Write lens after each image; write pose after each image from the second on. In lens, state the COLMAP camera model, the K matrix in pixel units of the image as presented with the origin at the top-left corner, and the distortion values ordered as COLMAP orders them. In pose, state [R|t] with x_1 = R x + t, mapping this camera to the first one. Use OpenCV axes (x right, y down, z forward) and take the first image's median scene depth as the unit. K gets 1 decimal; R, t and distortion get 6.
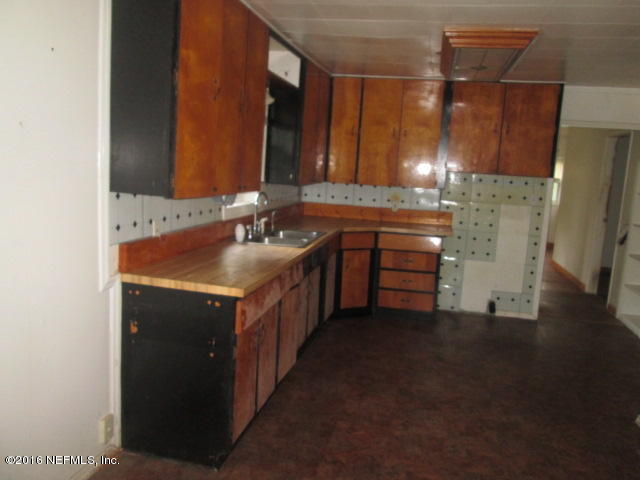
lens RADIAL K [[534.6, 0, 319.2], [0, 534.6, 239.1], [0, 0, 1]] dist [-0.037935, 0.005857]
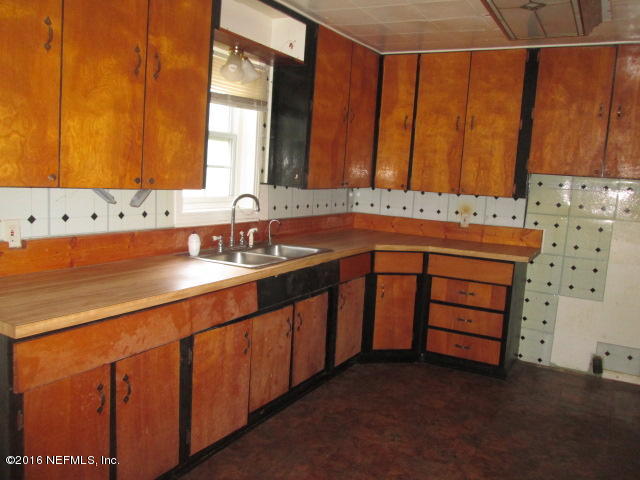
lens RADIAL K [[534.6, 0, 321.0], [0, 534.6, 240.7], [0, 0, 1]] dist [-0.037935, 0.005857]
pose [[0.957297, 0.036181, -0.286835, 0.179981], [-0.044853, 0.998712, -0.023720, -0.005056], [0.285607, 0.035573, 0.957686, 0.228048]]
